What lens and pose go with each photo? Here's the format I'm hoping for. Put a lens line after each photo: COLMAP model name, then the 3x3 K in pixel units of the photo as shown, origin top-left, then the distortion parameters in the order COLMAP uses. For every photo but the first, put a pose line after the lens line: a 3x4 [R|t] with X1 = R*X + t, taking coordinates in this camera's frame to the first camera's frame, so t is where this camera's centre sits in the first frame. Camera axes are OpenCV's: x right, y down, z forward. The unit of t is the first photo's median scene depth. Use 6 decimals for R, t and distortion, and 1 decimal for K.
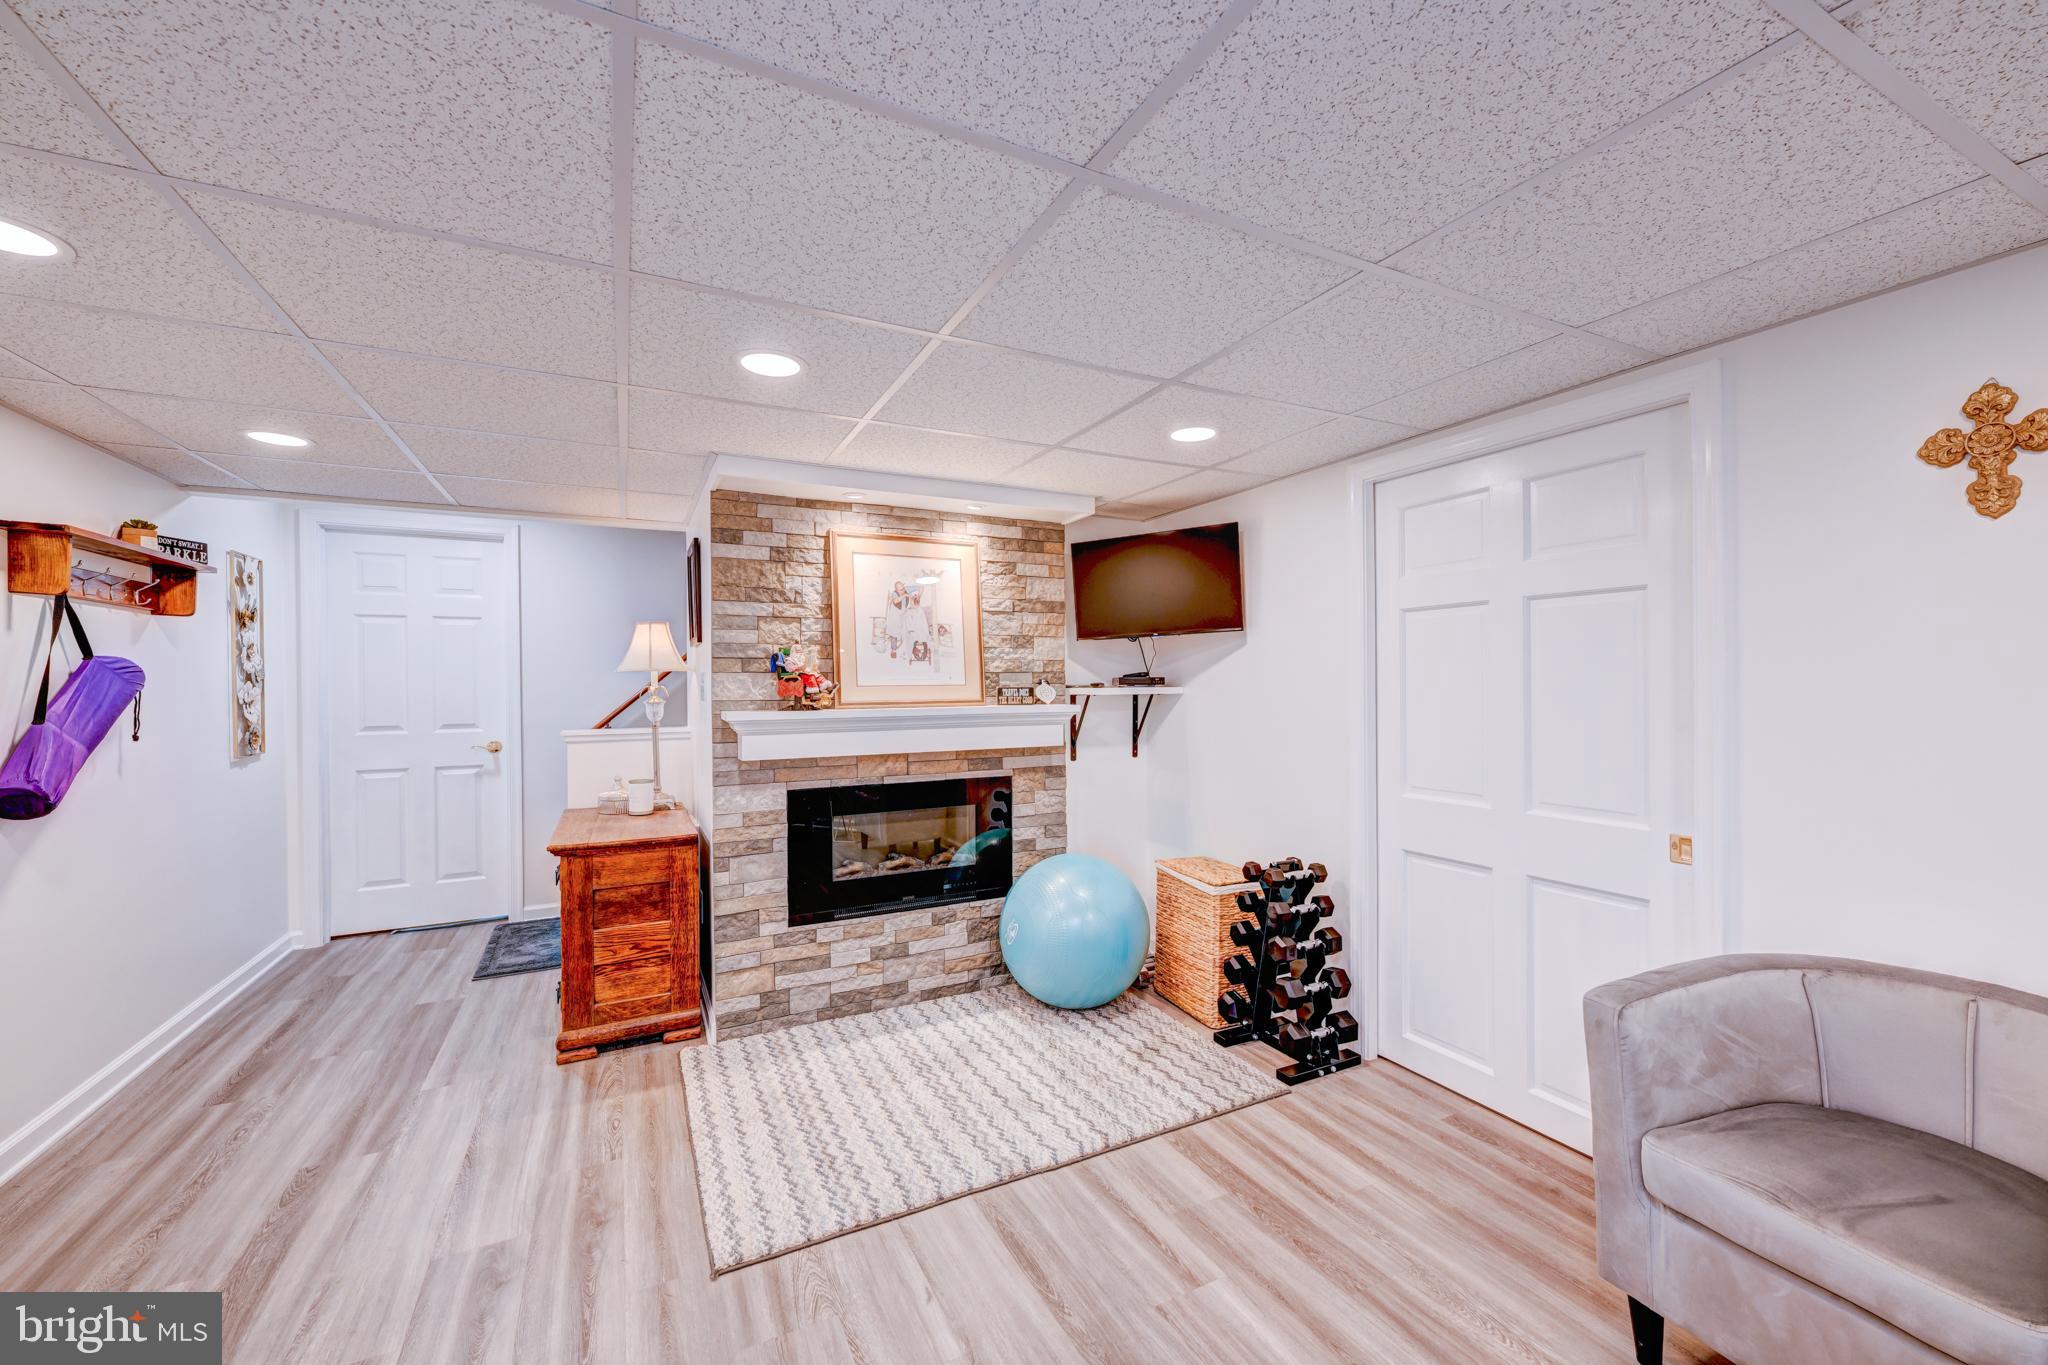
lens RADIAL K [[807.1, 0, 1030.3], [0, 807.1, 686.2], [0, 0, 1]] dist [-0.002252, -0.000077]
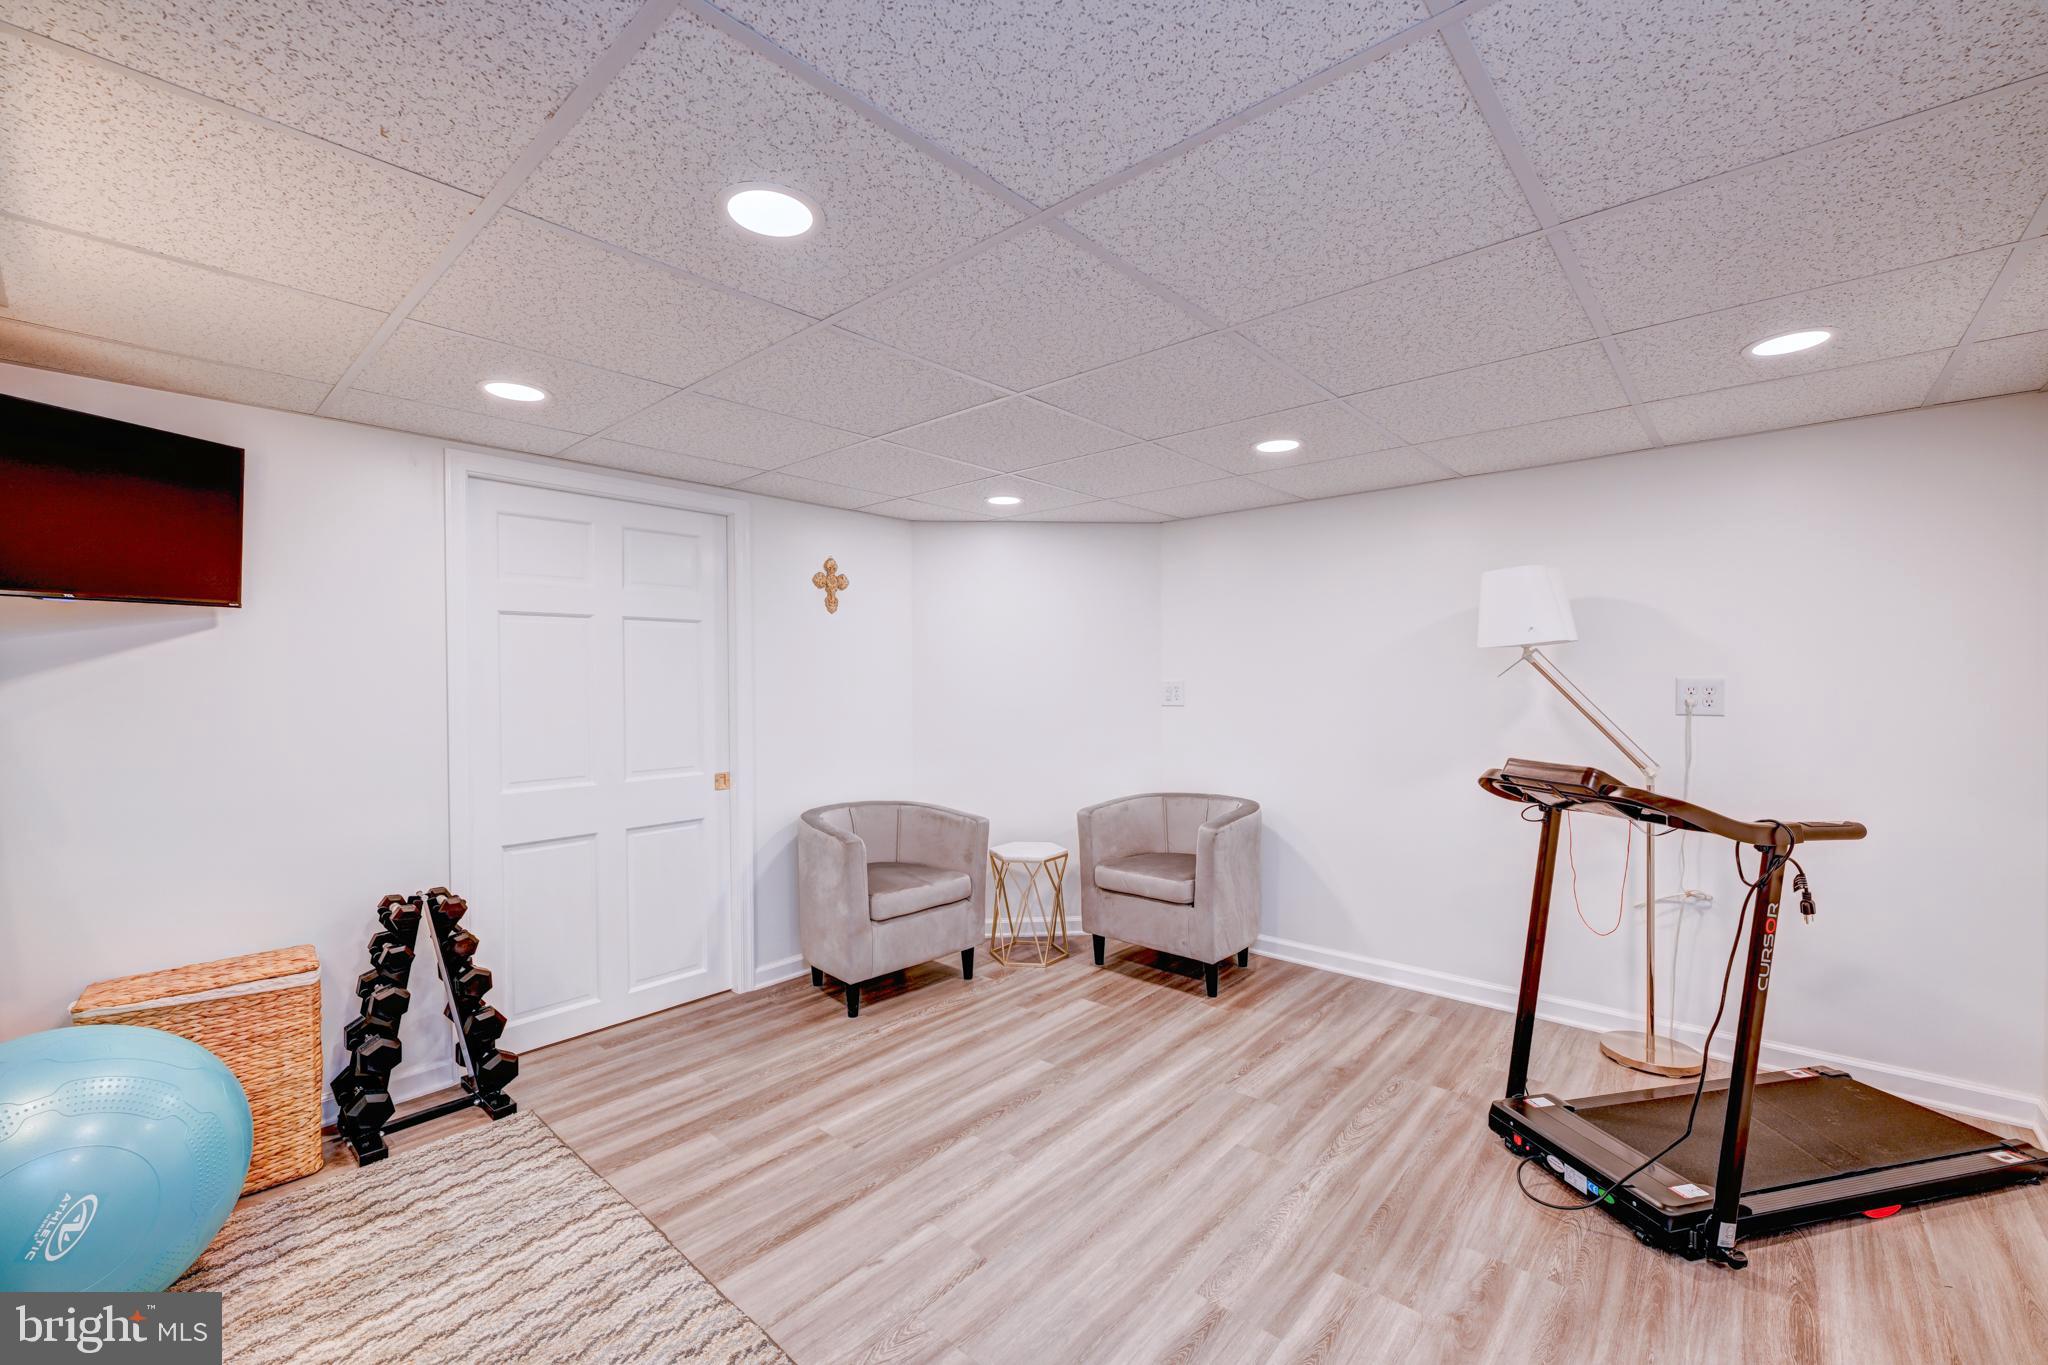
lens RADIAL K [[847.5, 0, 1024.0], [0, 847.5, 682.5], [0, 0, 1]] dist [-0.000310, -0.000005]
pose [[-0.365915, 0.006954, 0.930622, -1.020374], [0.015407, 0.999880, -0.001413, 0.009732], [-0.930521, 0.013821, -0.365978, 1.014600]]
